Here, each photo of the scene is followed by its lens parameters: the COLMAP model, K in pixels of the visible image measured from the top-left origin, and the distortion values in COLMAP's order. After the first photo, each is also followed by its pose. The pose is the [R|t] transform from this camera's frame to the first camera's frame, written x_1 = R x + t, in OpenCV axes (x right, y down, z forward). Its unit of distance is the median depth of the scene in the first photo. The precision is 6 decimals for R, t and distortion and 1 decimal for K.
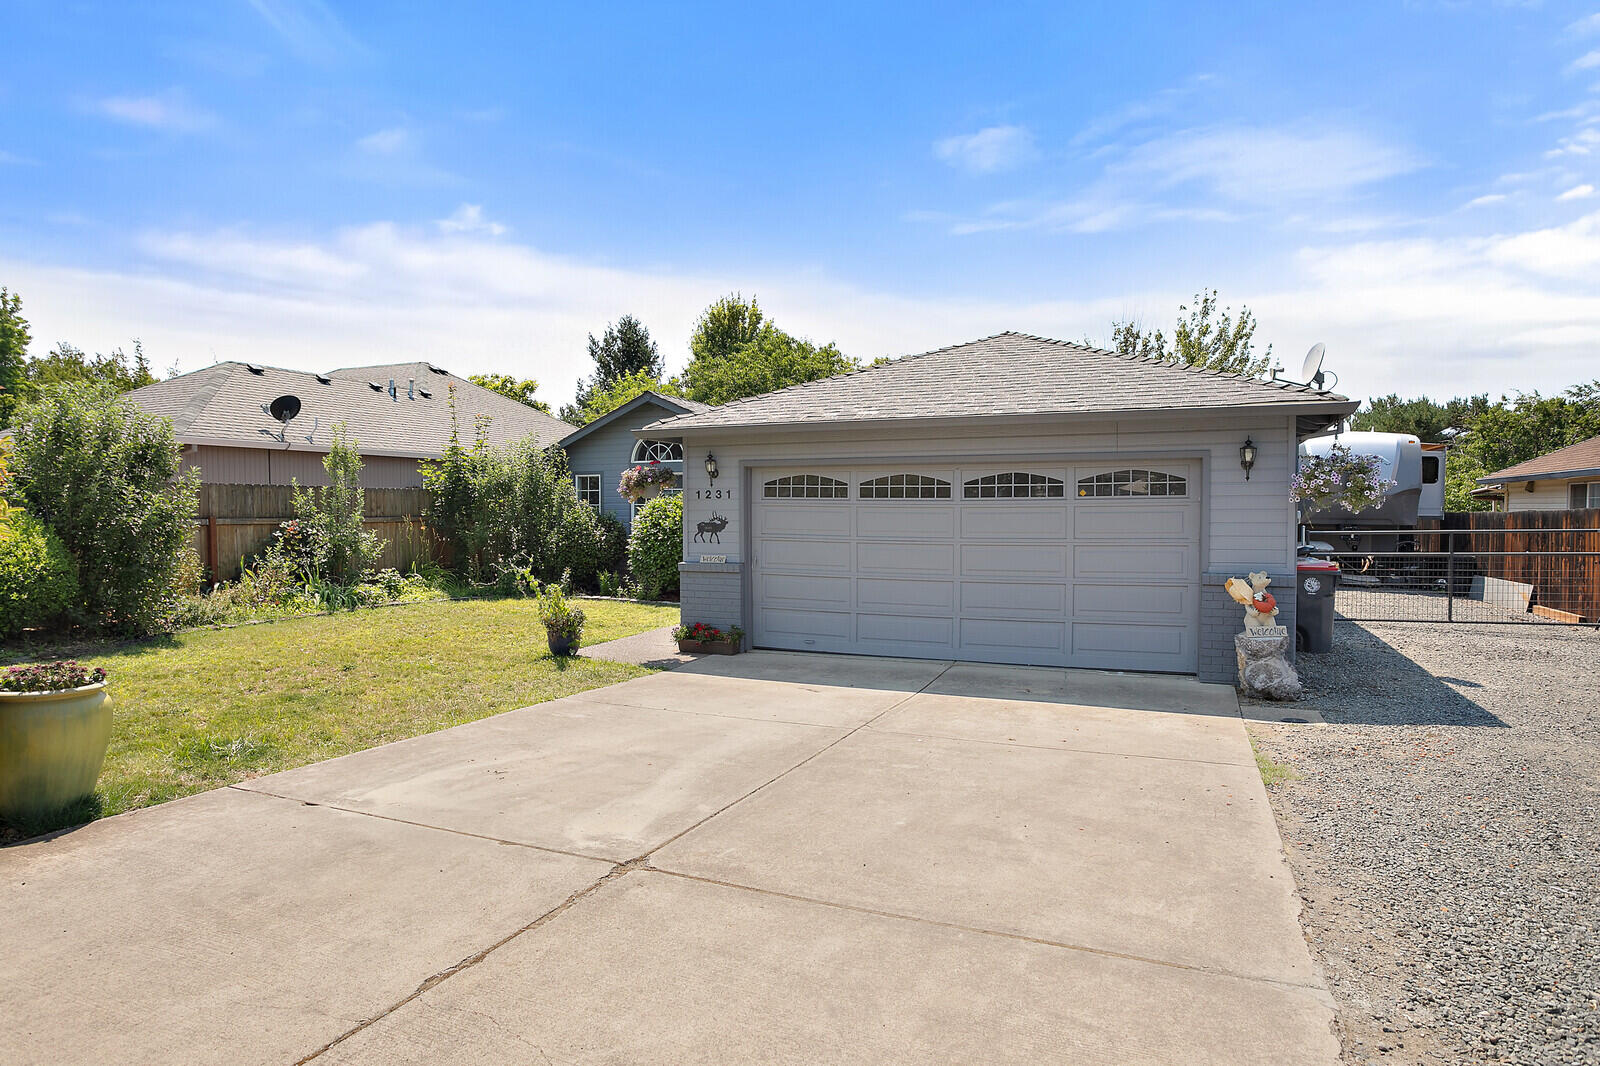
lens RADIAL K [[907.9, 0, 794.6], [0, 907.9, 548.2], [0, 0, 1]] dist [-0.076994, 0.048255]
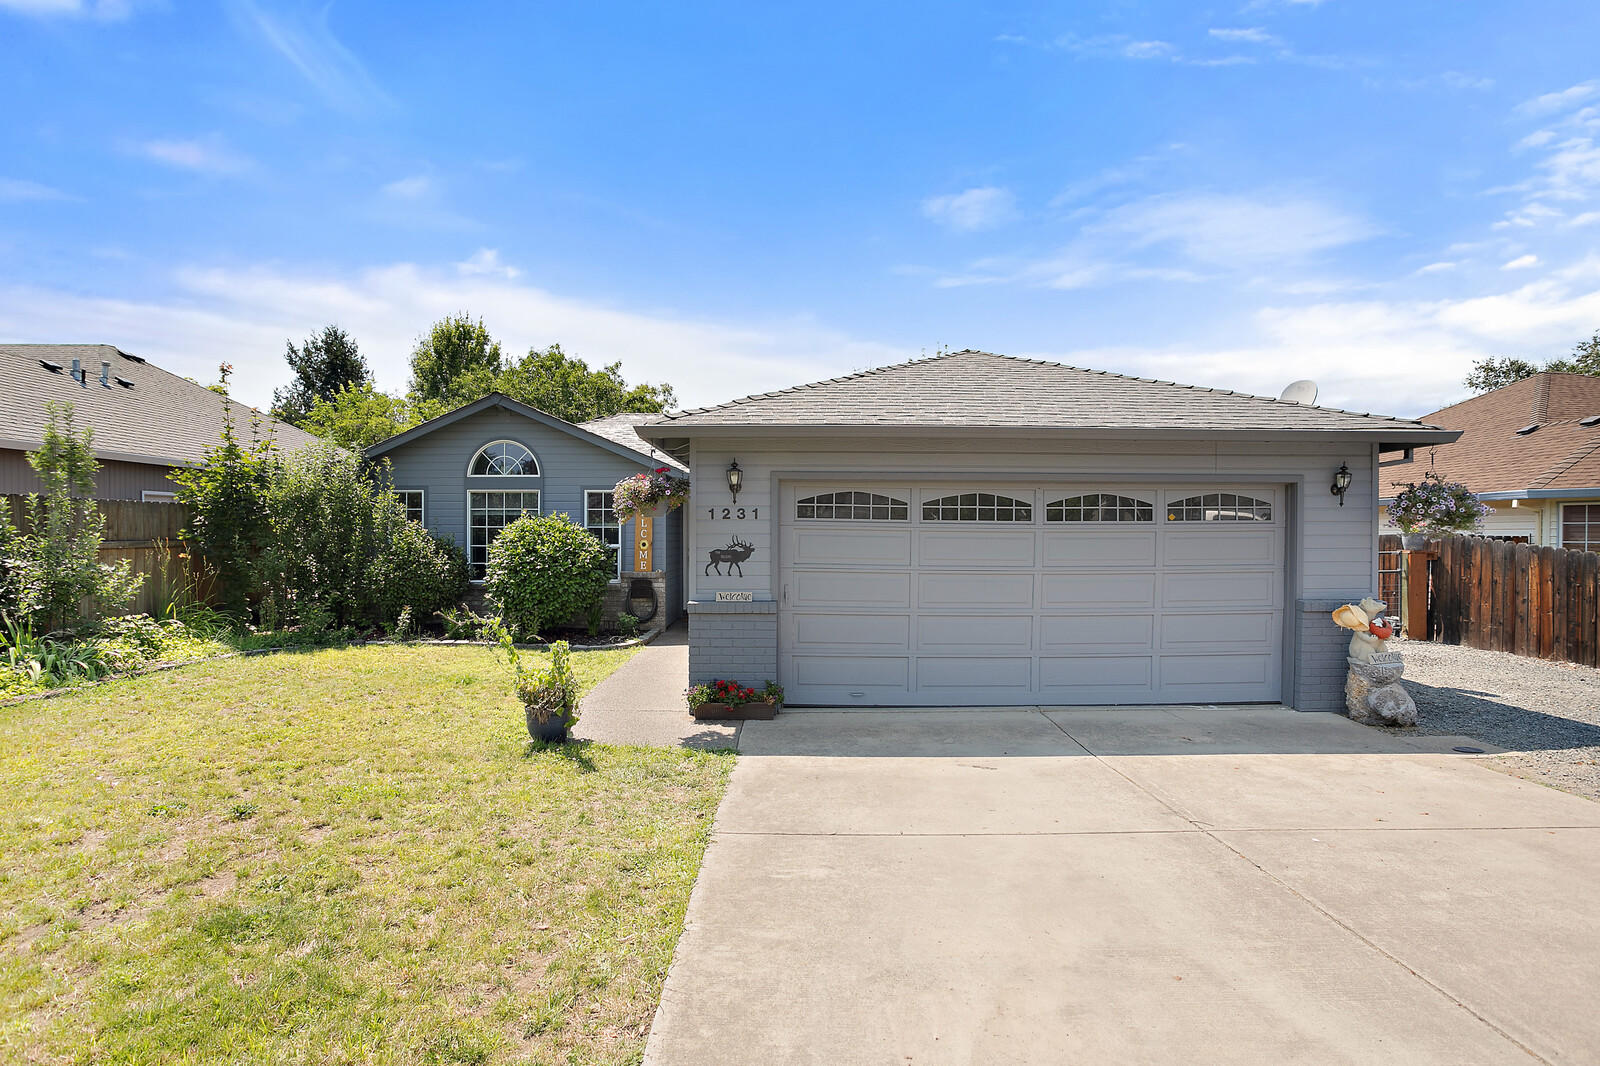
lens RADIAL K [[803.0, 0, 804.2], [0, 803.0, 545.0], [0, 0, 1]] dist [-0.074334, 0.033453]
pose [[0.917394, -0.001058, 0.397980, -0.298794], [0.012561, 0.999575, -0.026299, -0.012837], [-0.397783, 0.029126, 0.917017, 0.330206]]
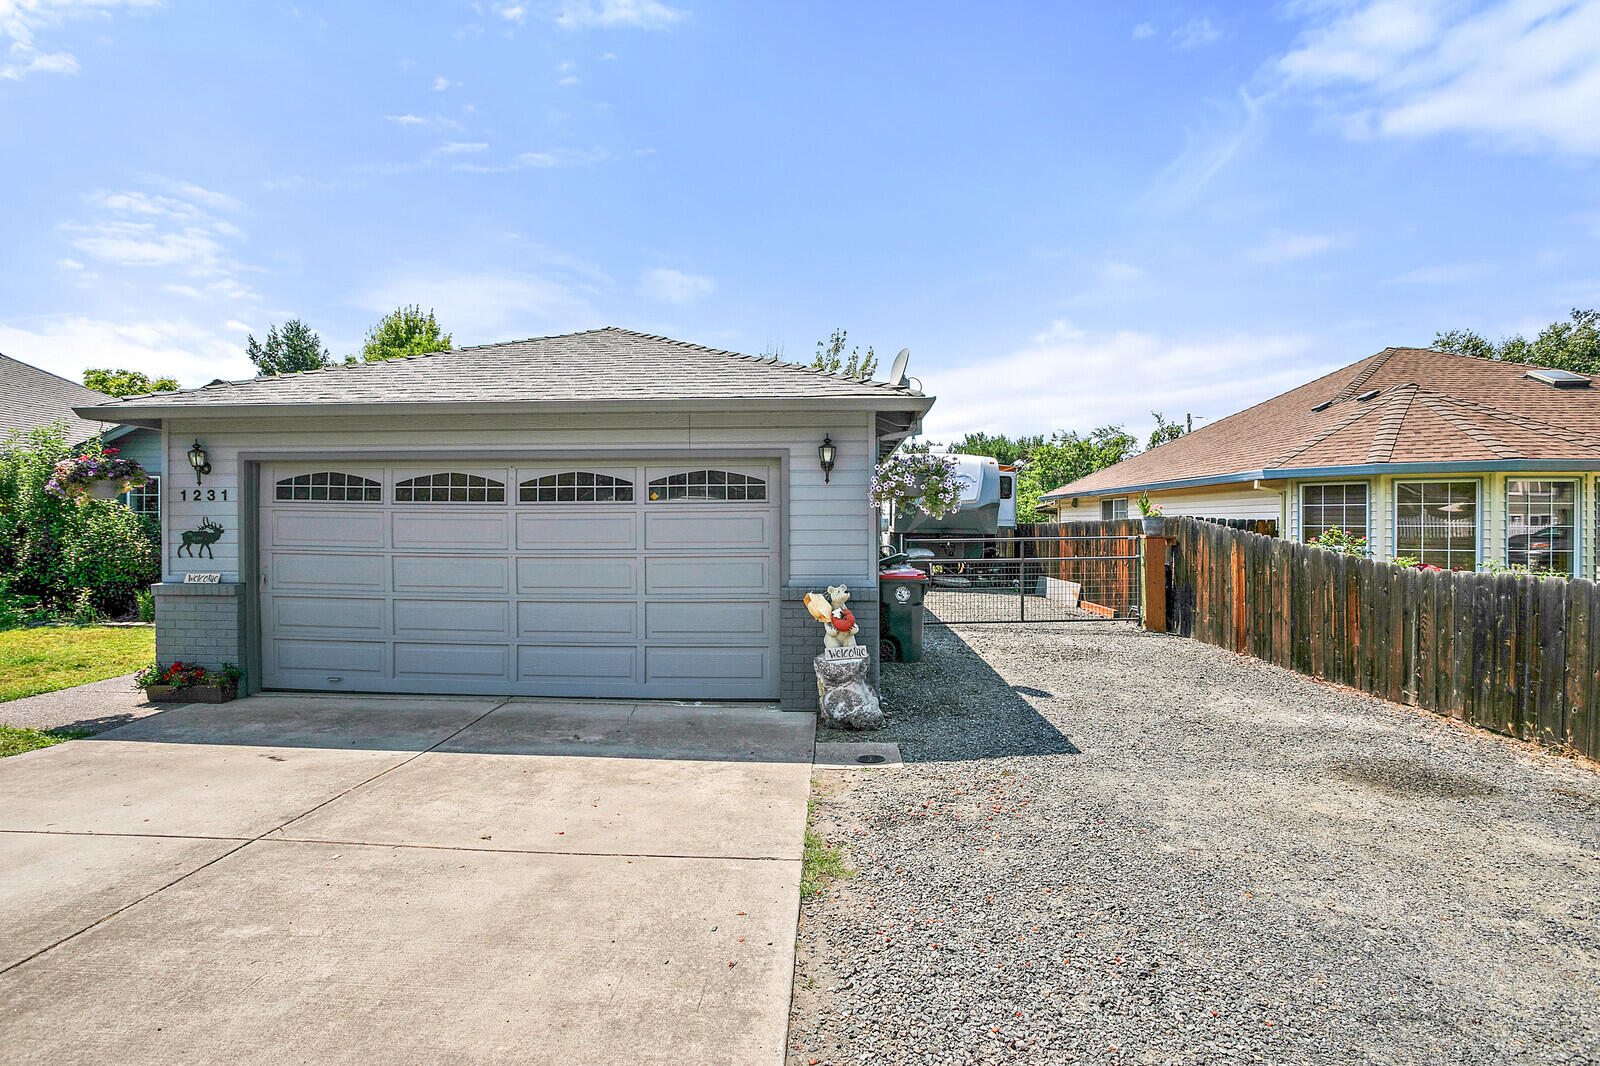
lens RADIAL K [[790.0, 0, 800.0], [0, 790.0, 533.0], [0, 0, 1]] dist [-0.086062, 0.042508]
pose [[0.934359, -0.000794, 0.356333, 0.150056], [0.011113, 0.999576, -0.026911, -0.003550], [-0.356161, 0.029105, 0.933971, 0.202737]]
